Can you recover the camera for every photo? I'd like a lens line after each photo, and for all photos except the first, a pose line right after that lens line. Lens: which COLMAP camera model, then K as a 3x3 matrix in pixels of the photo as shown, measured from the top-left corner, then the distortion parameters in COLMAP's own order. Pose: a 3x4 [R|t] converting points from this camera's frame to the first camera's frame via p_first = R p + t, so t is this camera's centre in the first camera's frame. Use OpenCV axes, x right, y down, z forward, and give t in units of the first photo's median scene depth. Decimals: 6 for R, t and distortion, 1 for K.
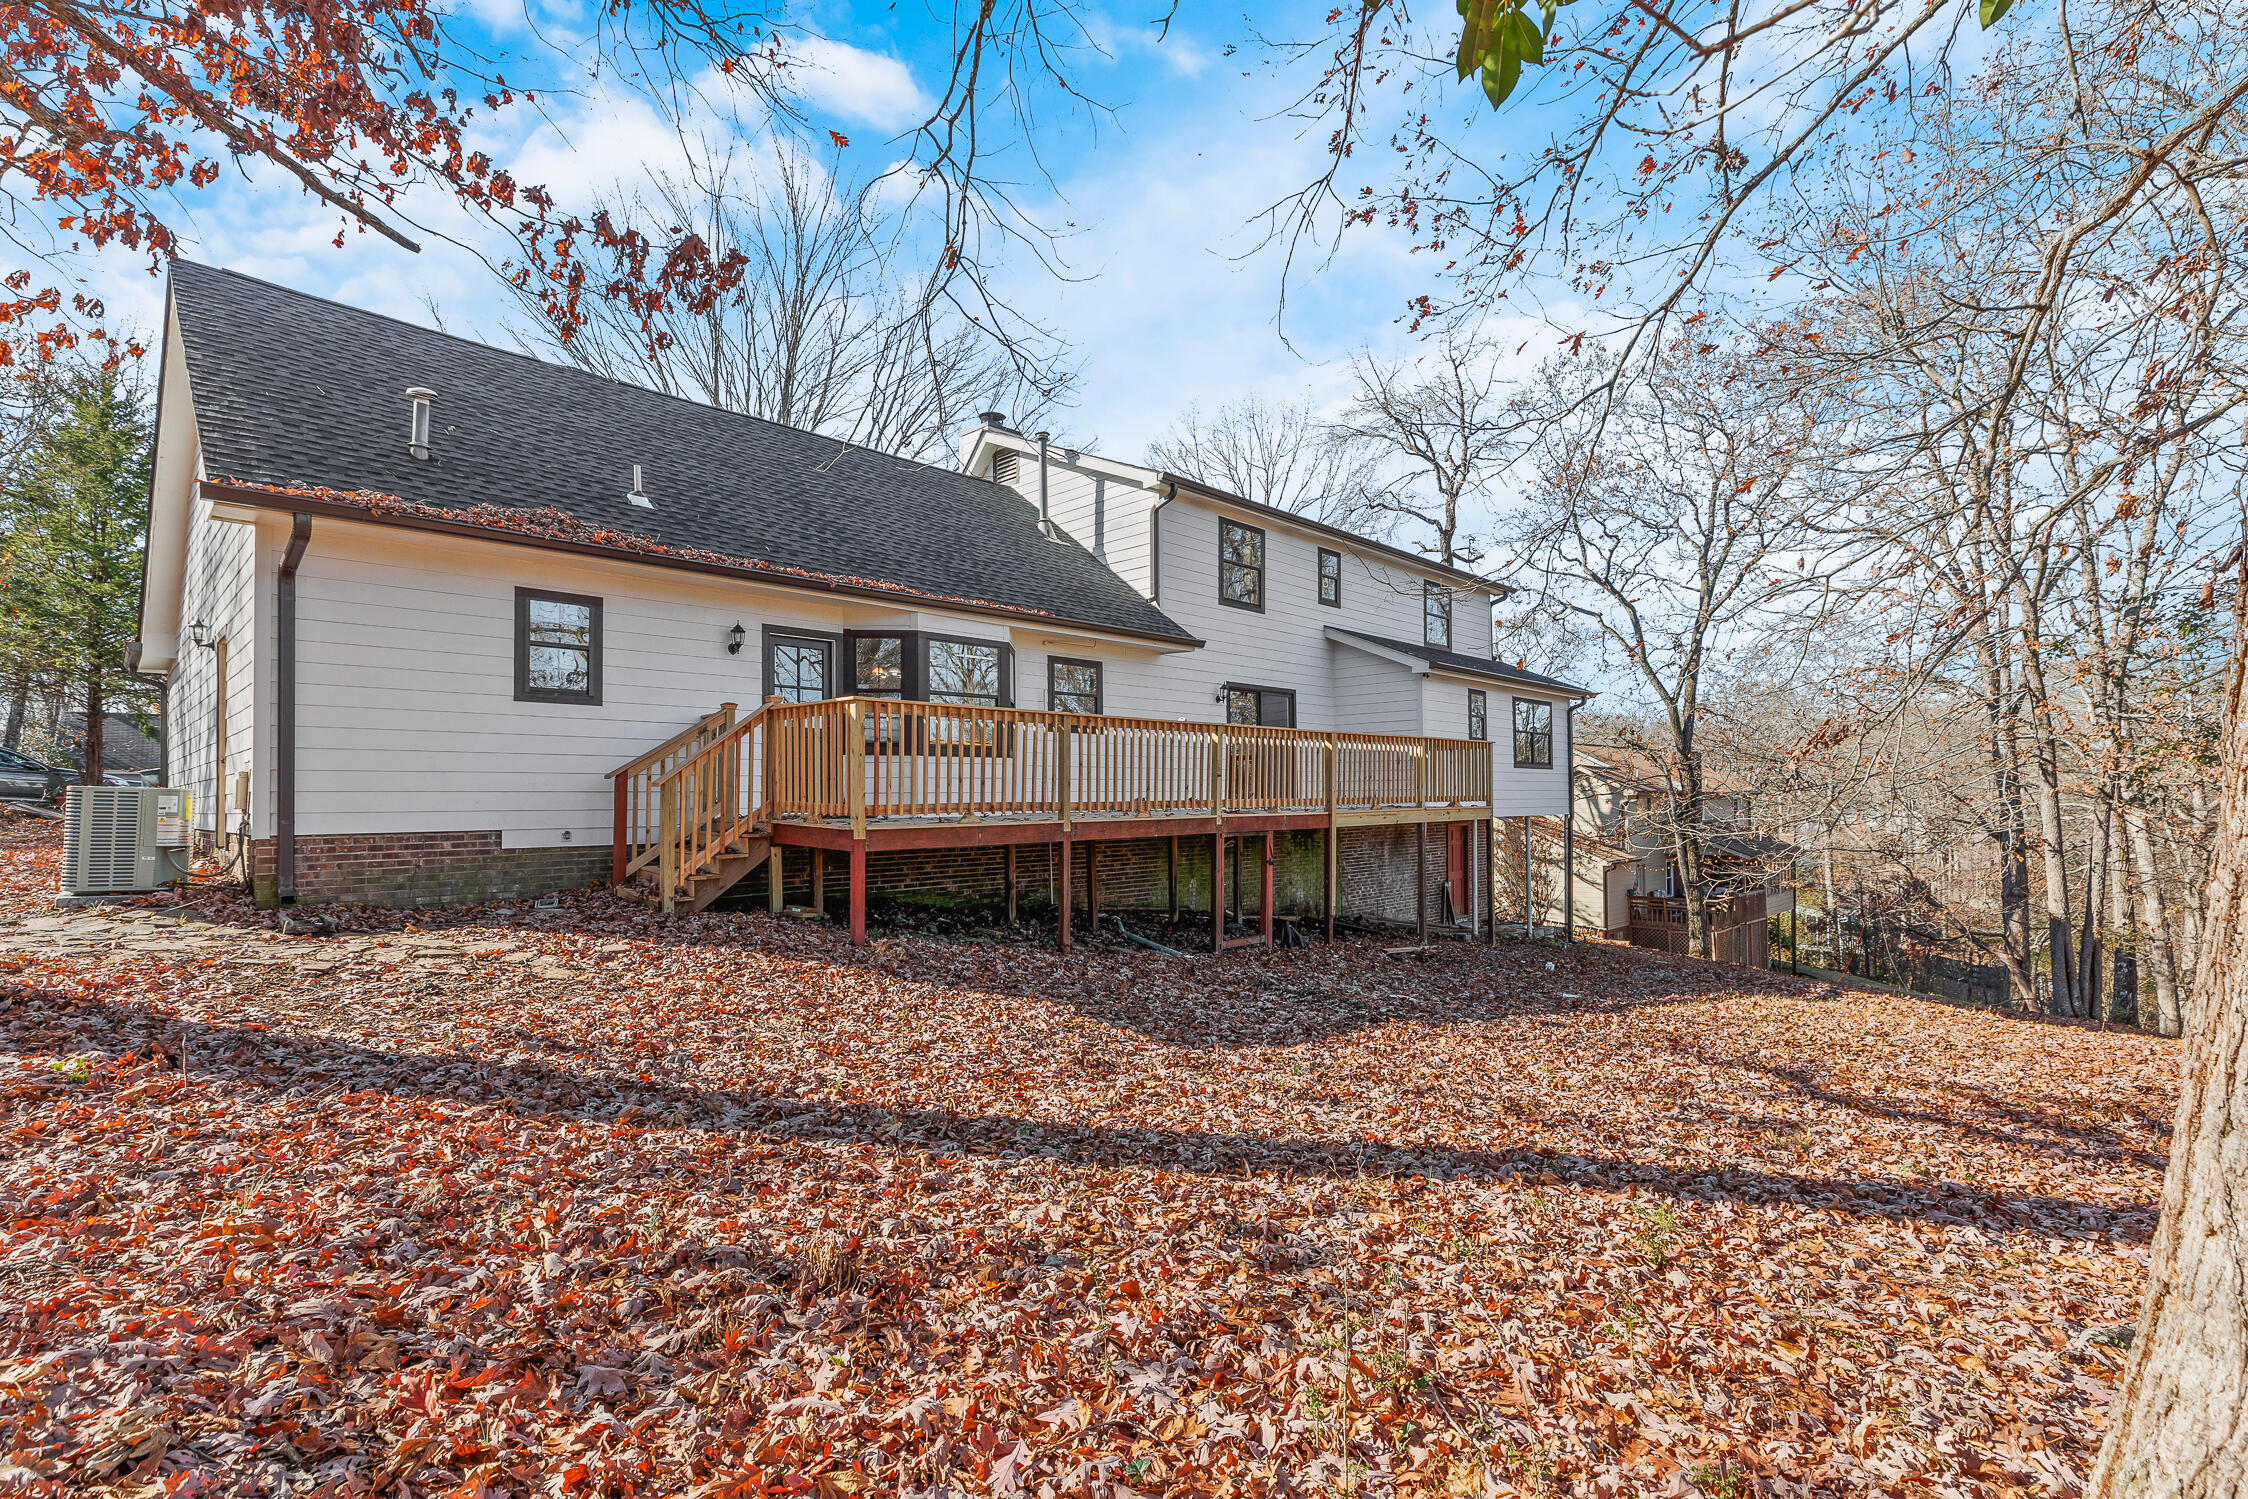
lens RADIAL K [[1026.7, 0, 1124.7], [0, 1026.7, 770.9], [0, 0, 1]] dist [0.004376, 0.001041]
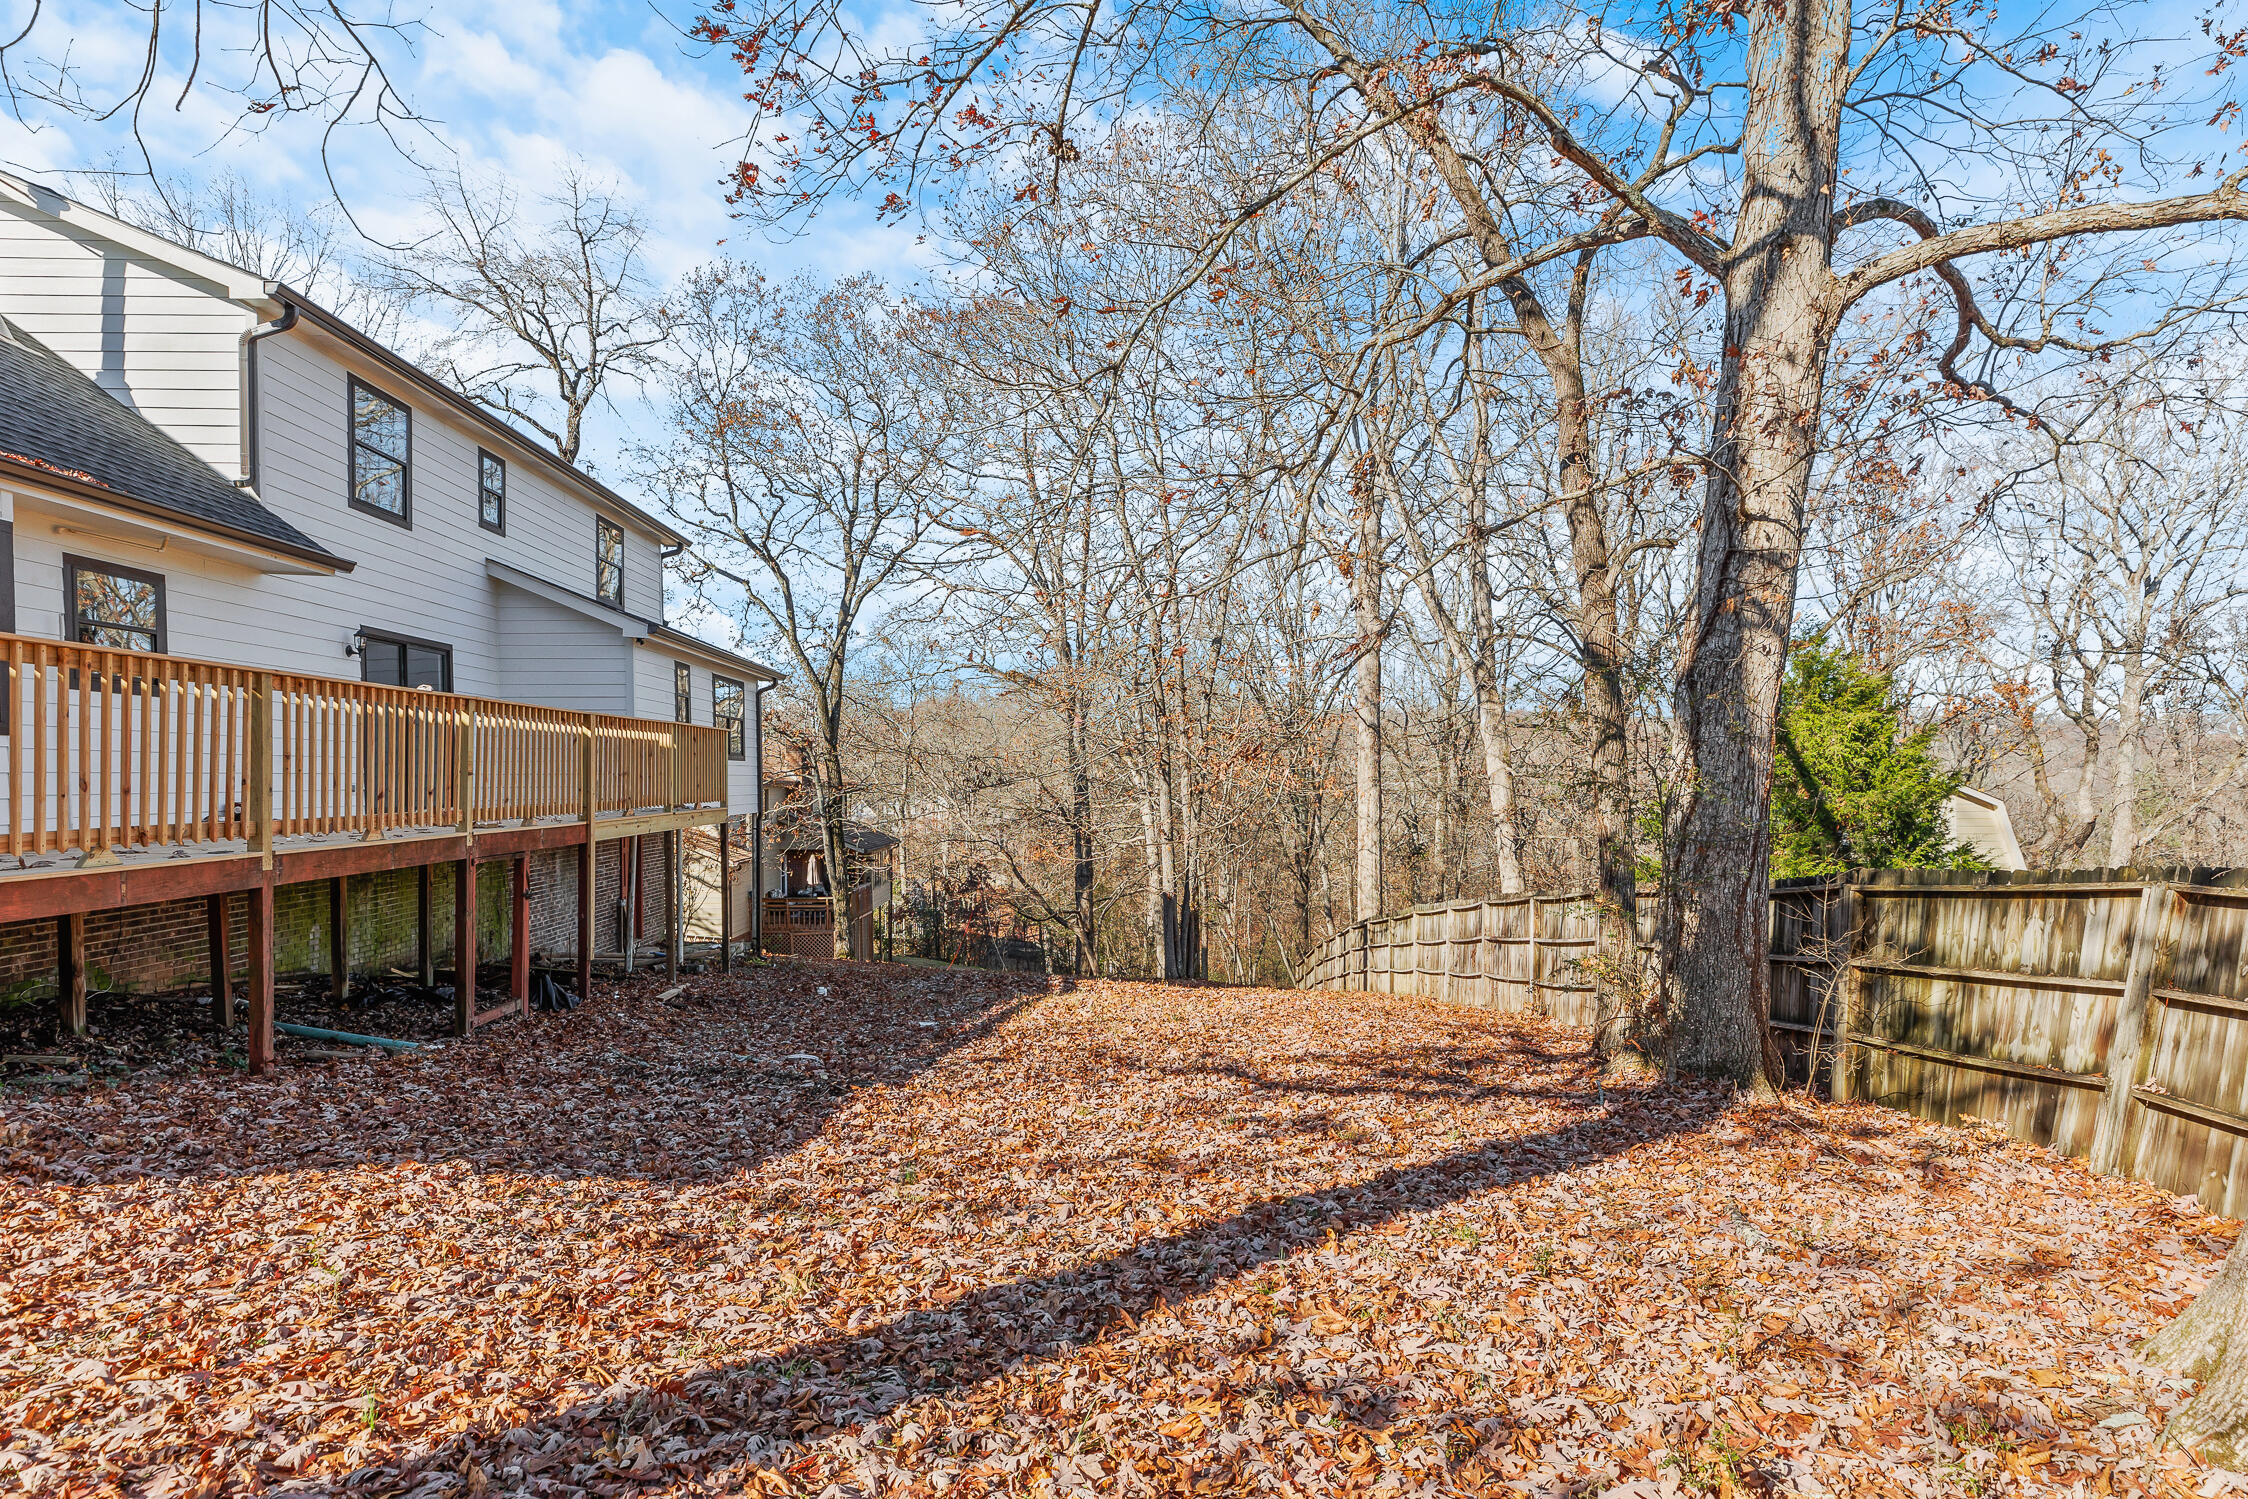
lens RADIAL K [[1221.7, 0, 1074.2], [0, 1221.7, 792.6], [0, 0, 1]] dist [-0.001599, 0.000268]
pose [[0.679435, -0.005672, 0.733714, -0.172108], [-0.021620, 0.999381, 0.027746, -0.010589], [-0.733417, -0.034715, 0.678892, 0.121208]]
